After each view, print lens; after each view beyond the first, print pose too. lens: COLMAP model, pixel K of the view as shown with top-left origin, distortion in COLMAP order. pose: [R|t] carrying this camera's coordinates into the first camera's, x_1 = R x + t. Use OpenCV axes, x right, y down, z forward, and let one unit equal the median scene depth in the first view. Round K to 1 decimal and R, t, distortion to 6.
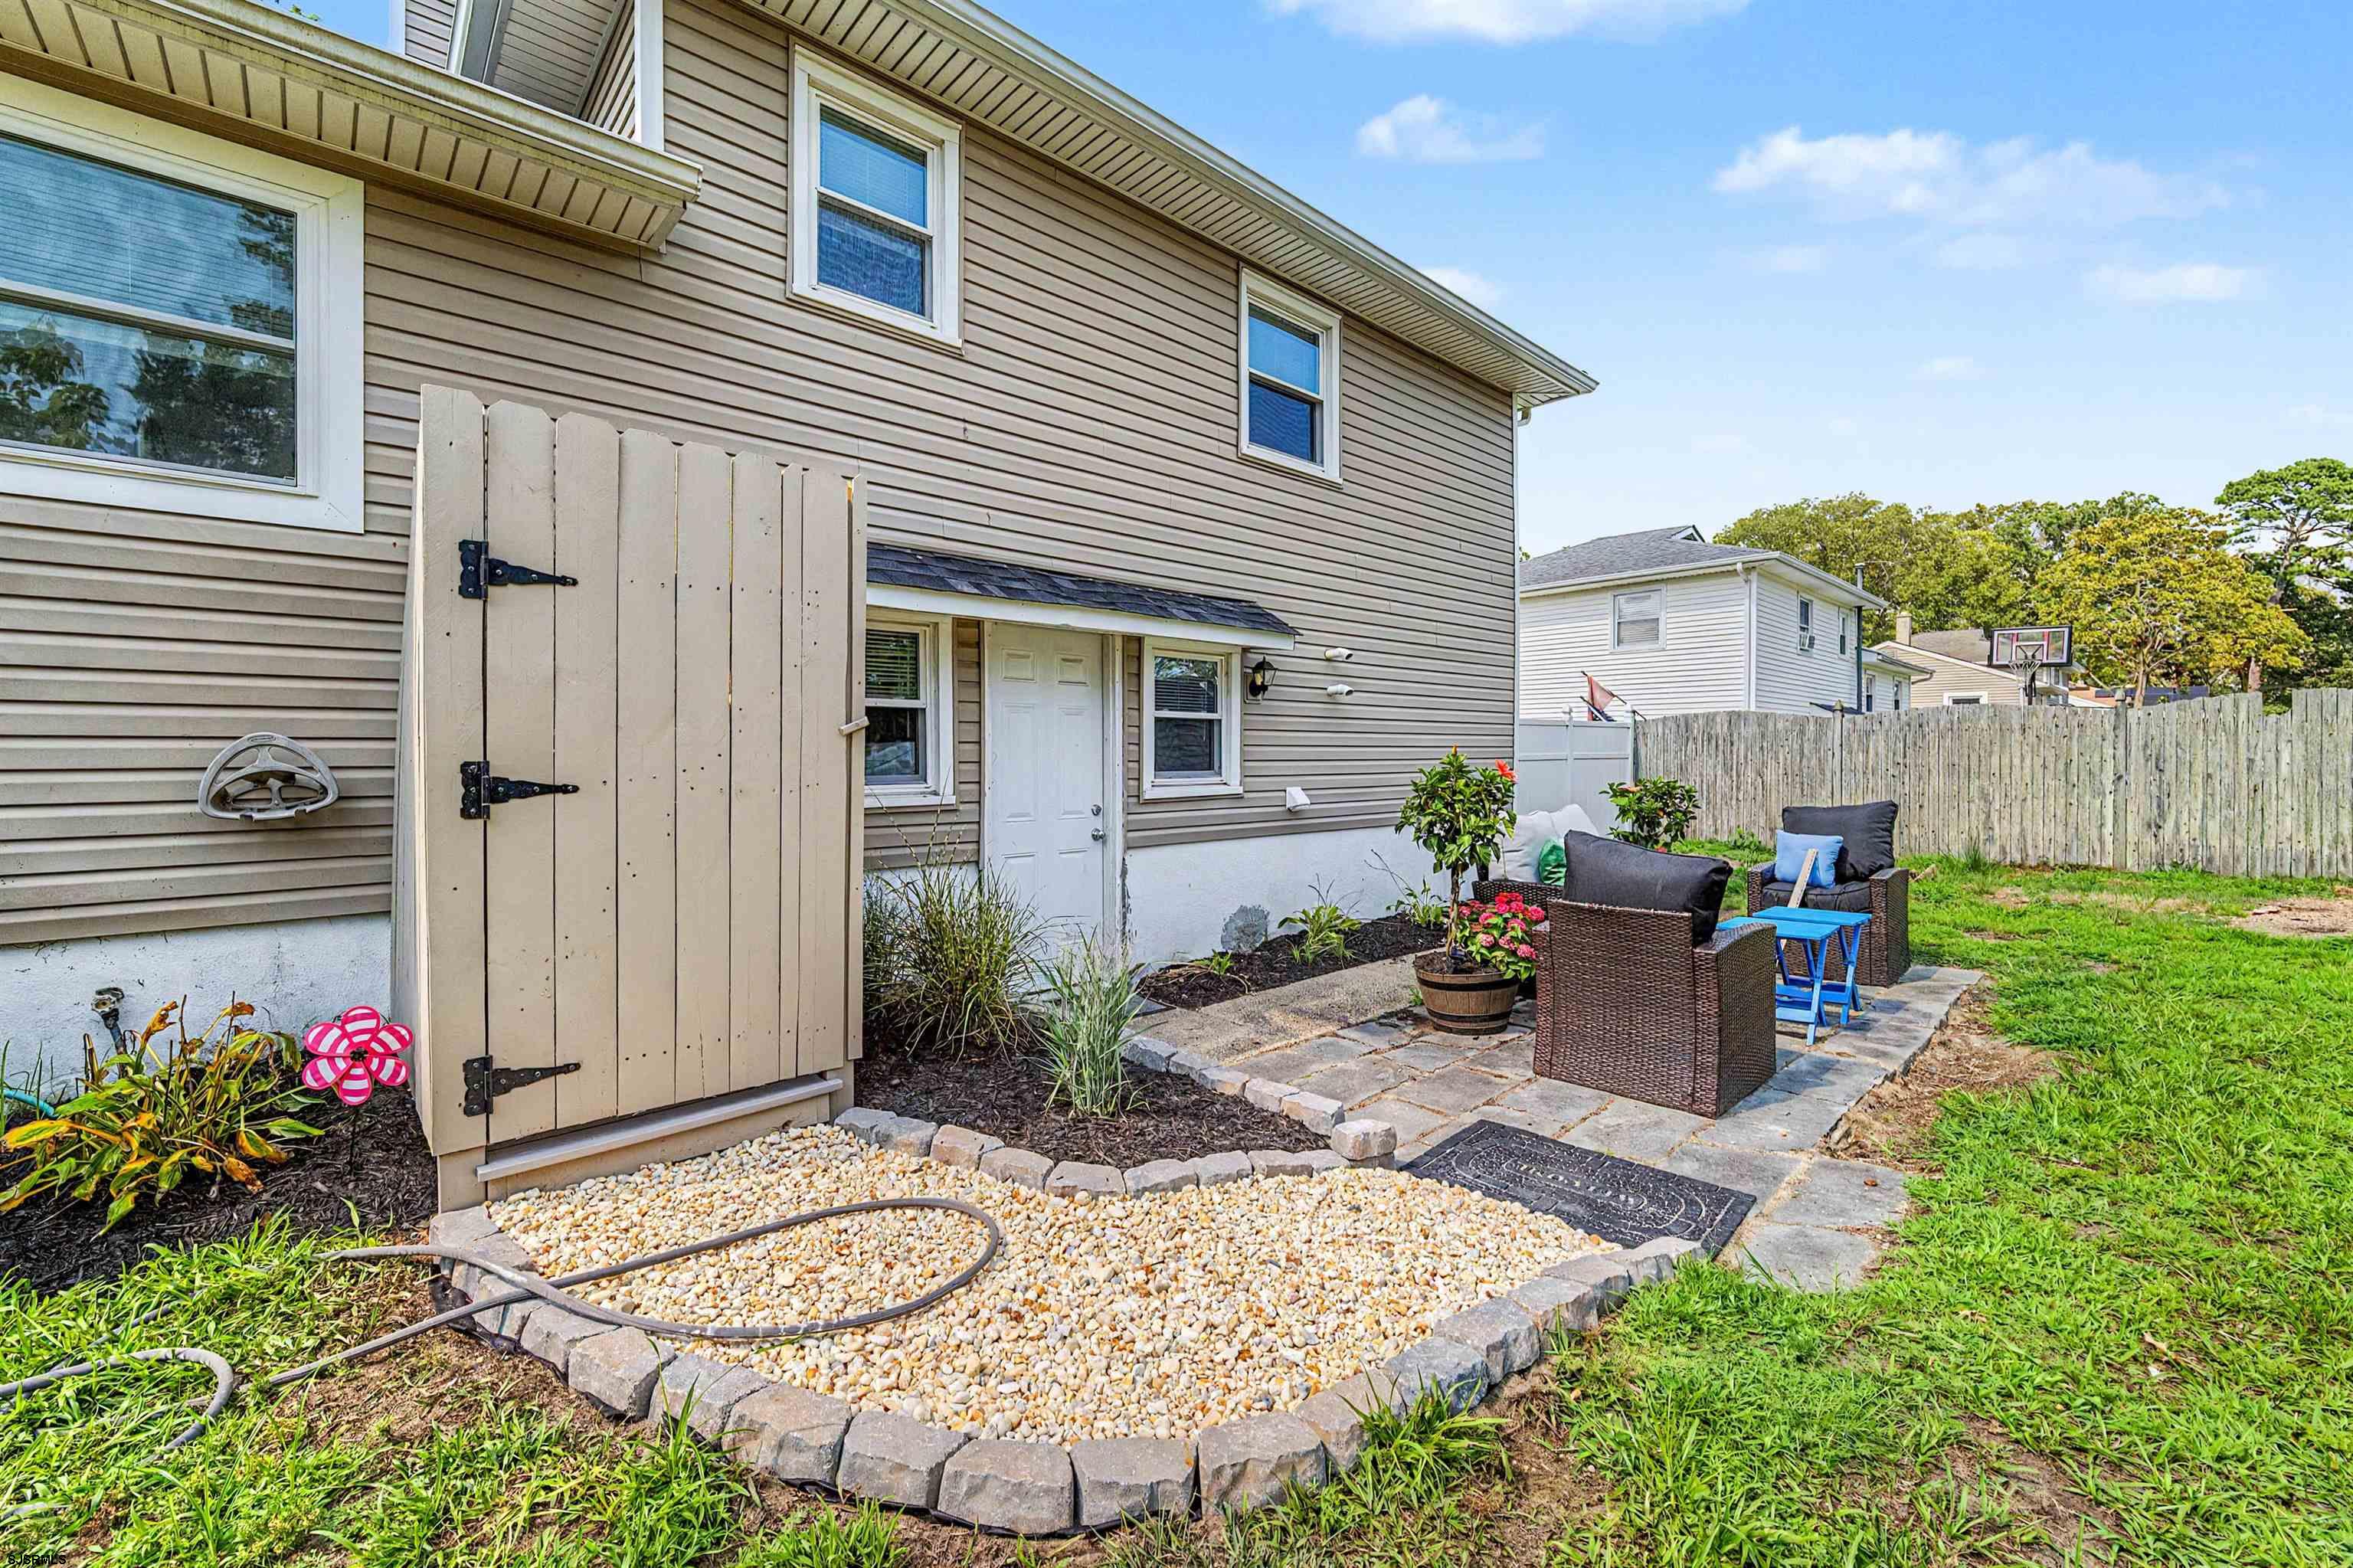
lens RADIAL K [[933.3, 0, 1138.4], [0, 933.3, 744.6], [0, 0, 1]] dist [-0.001609, -0.000040]
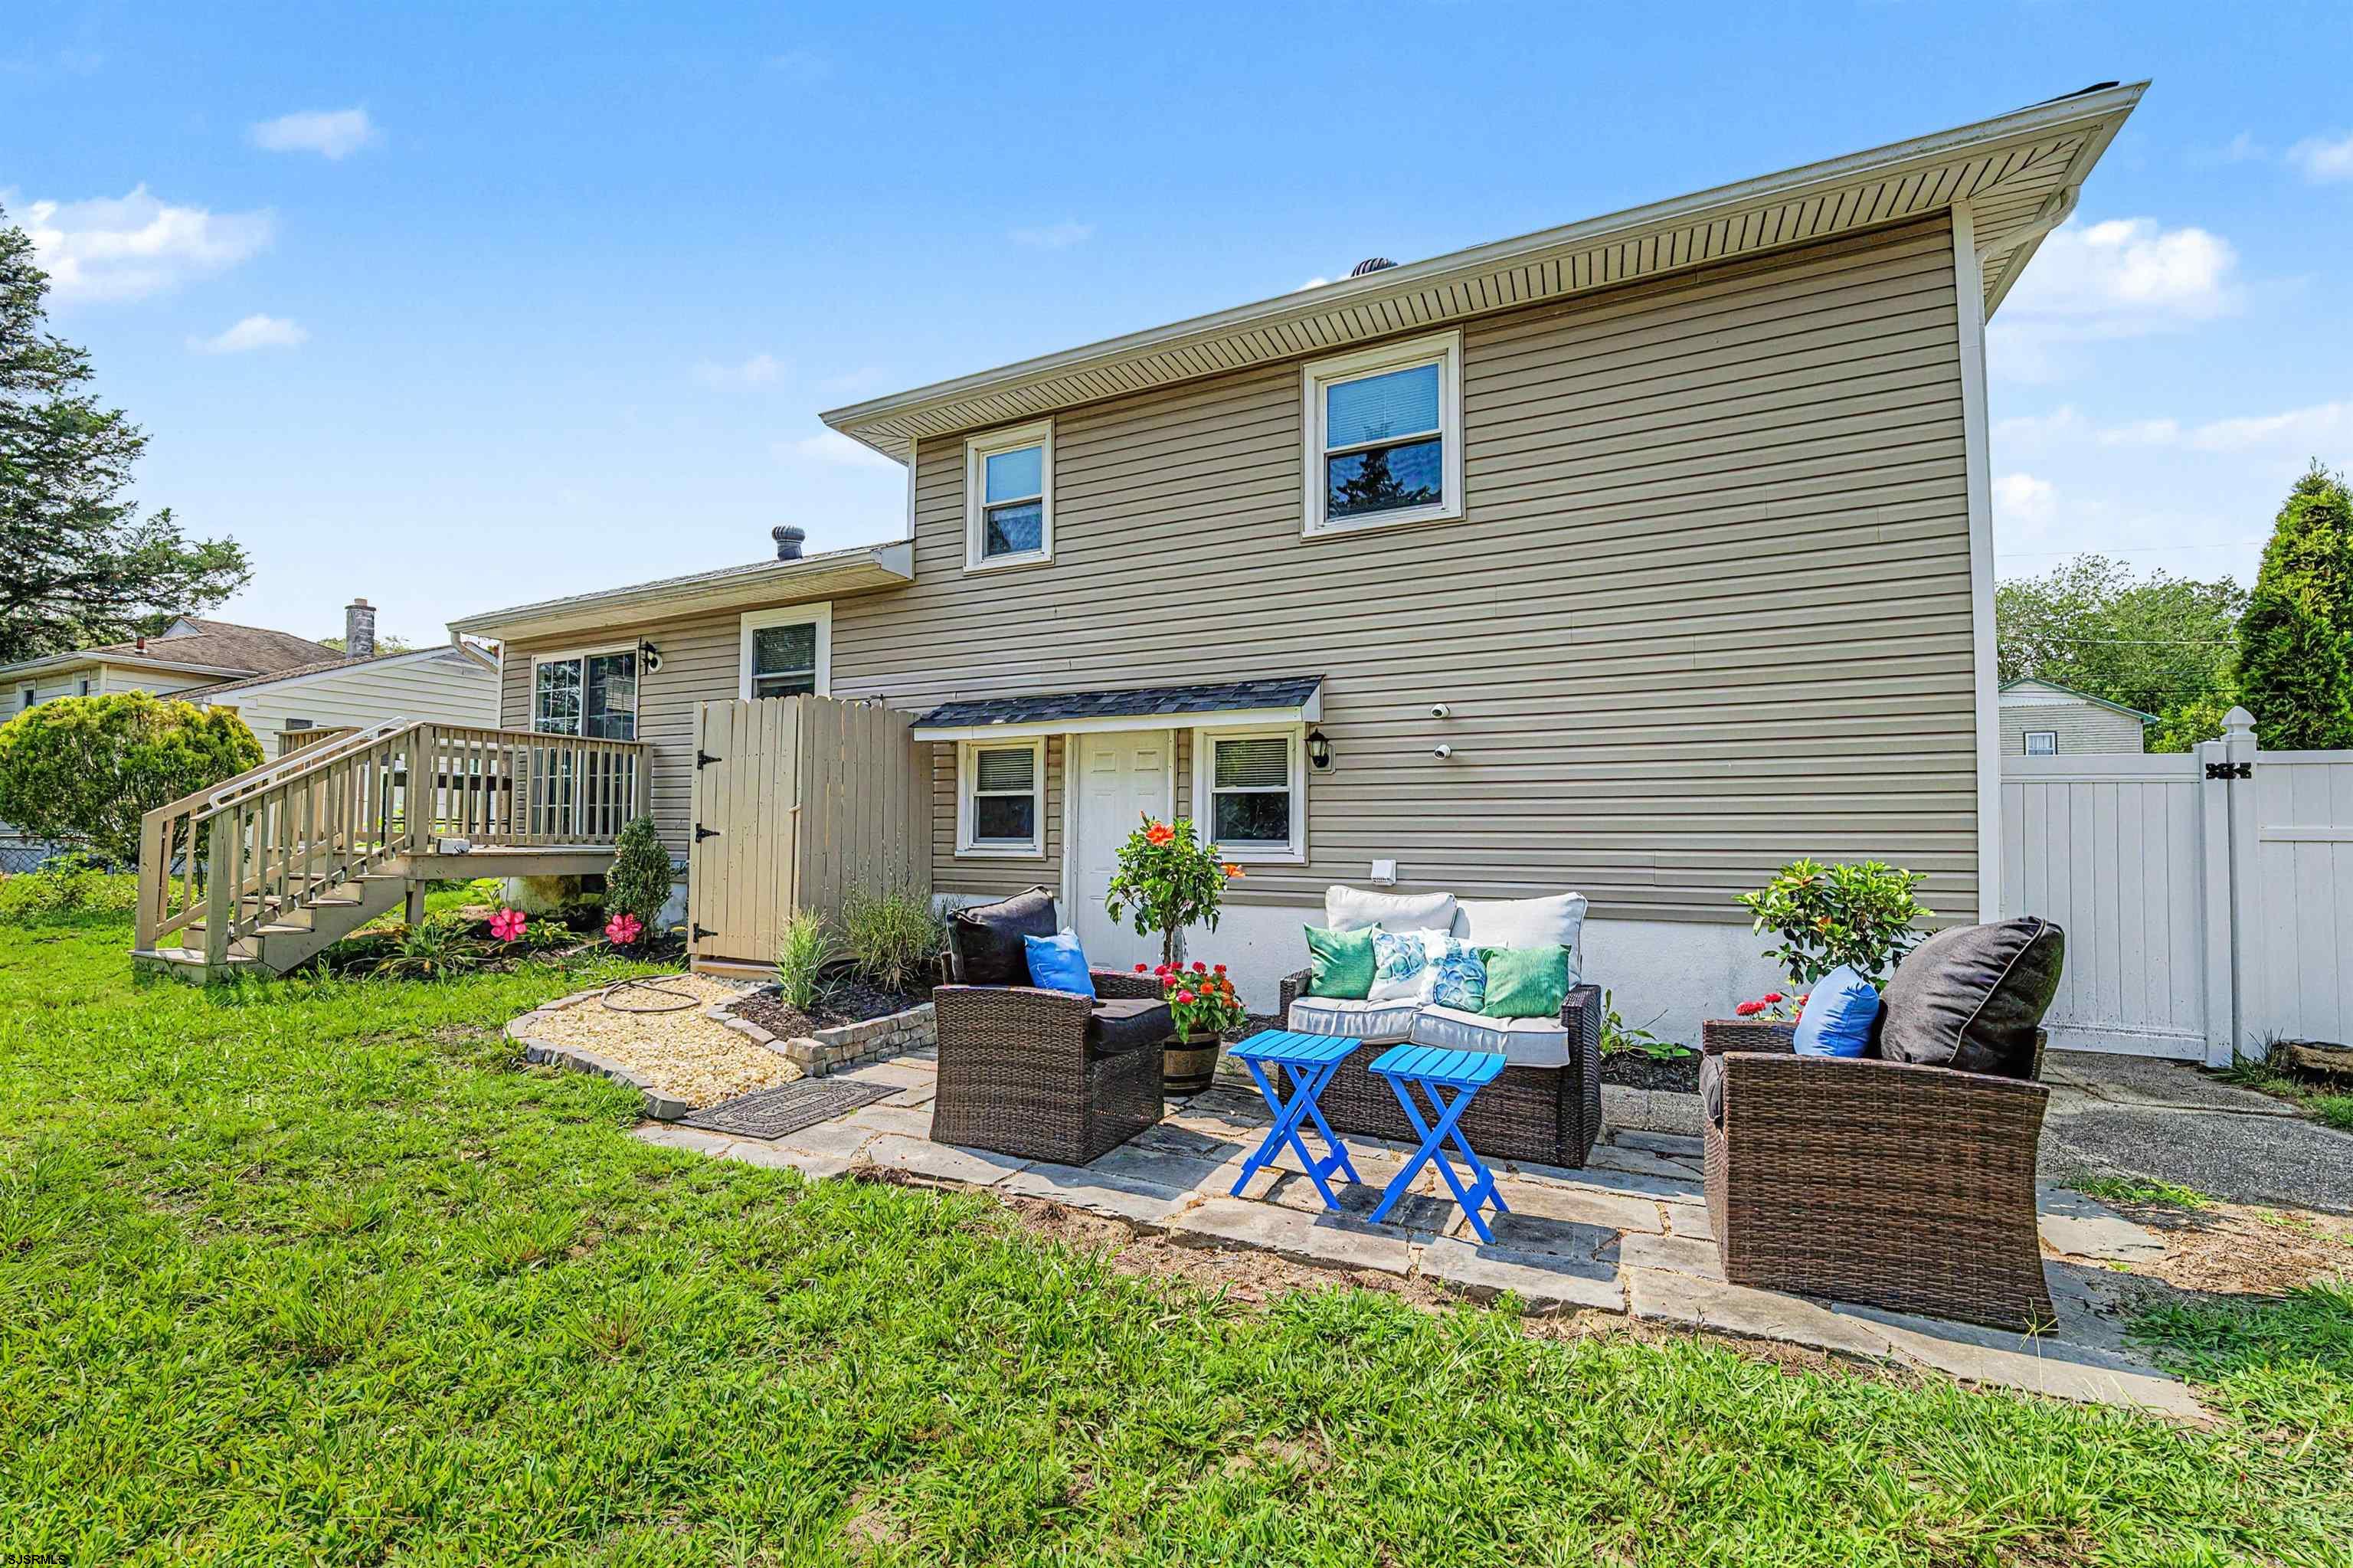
lens RADIAL K [[929.8, 0, 1166.1], [0, 929.8, 767.2], [0, 0, 1]] dist [-0.006802, -0.000068]
pose [[0.395108, -0.065189, -0.916319, 1.043683], [0.001370, 0.997520, -0.070375, 0.019527], [0.918634, 0.026550, 0.394217, 0.474453]]
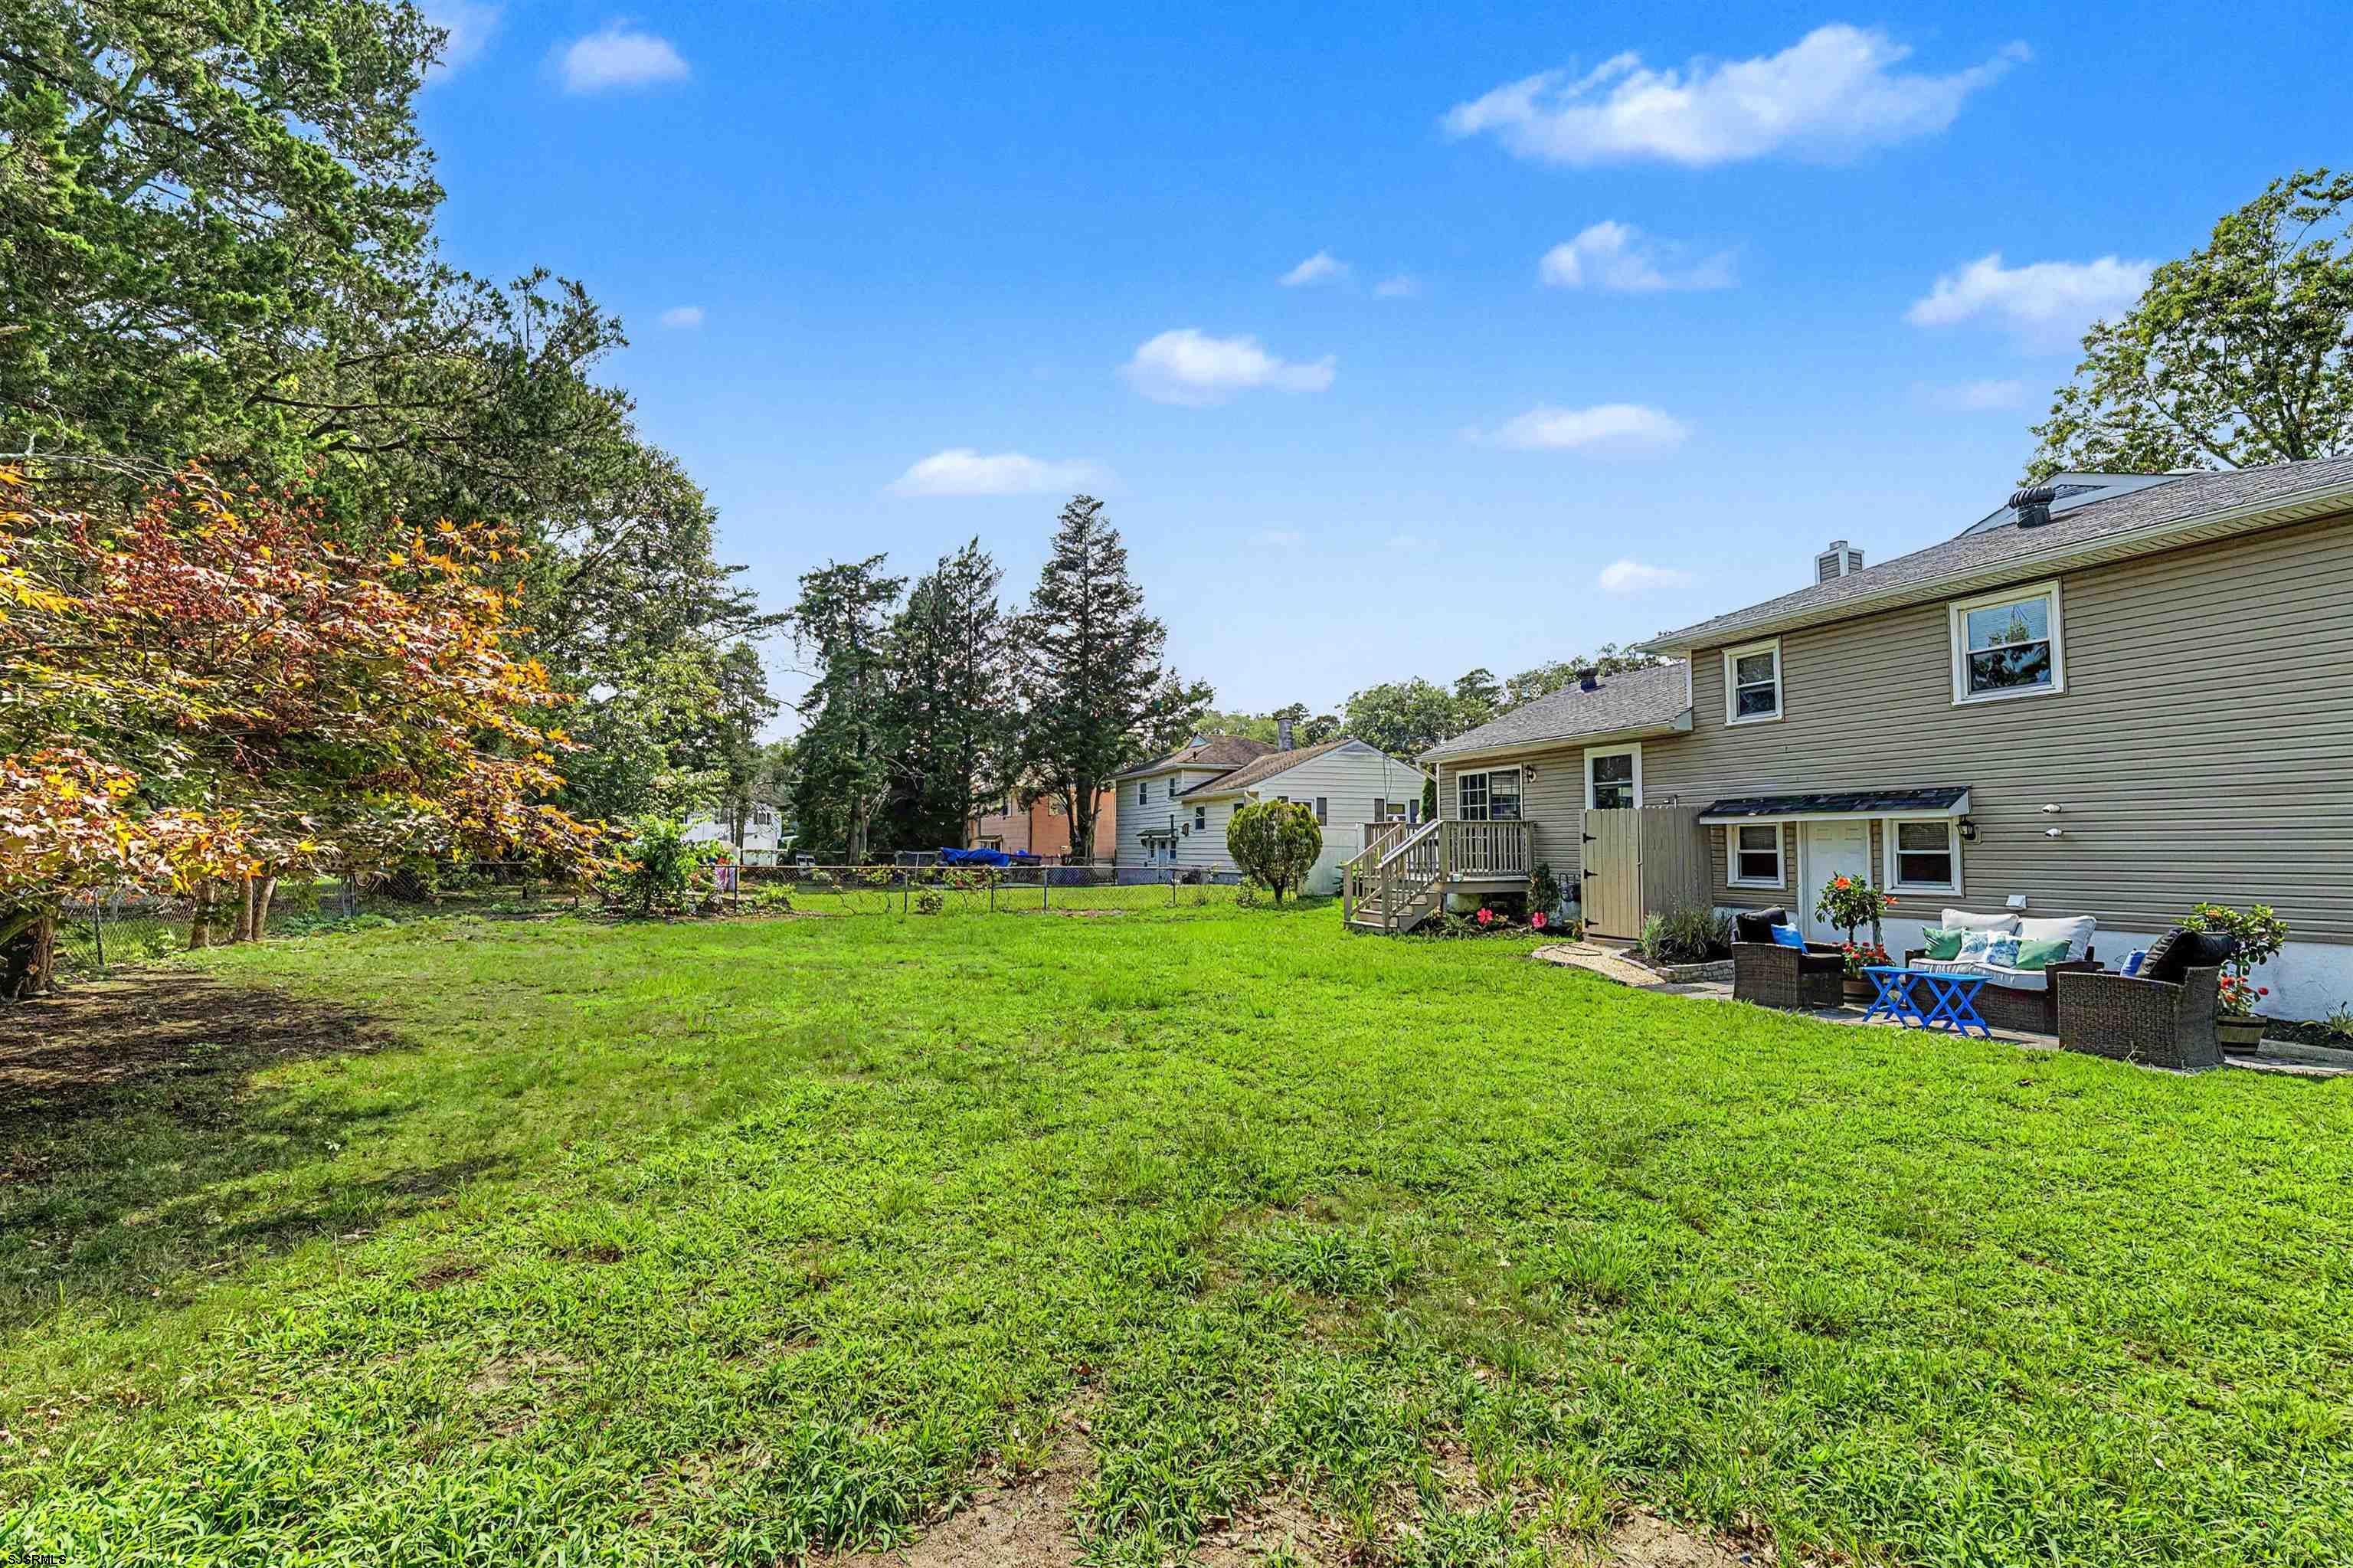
lens RADIAL K [[946.1, 0, 1179.4], [0, 946.1, 816.1], [0, 0, 1]] dist [-0.007517, -0.000084]
pose [[-0.307194, -0.029515, -0.951189, 2.366545], [0.013287, 0.999288, -0.035299, -0.058229], [0.951554, -0.023482, -0.306583, 0.149878]]
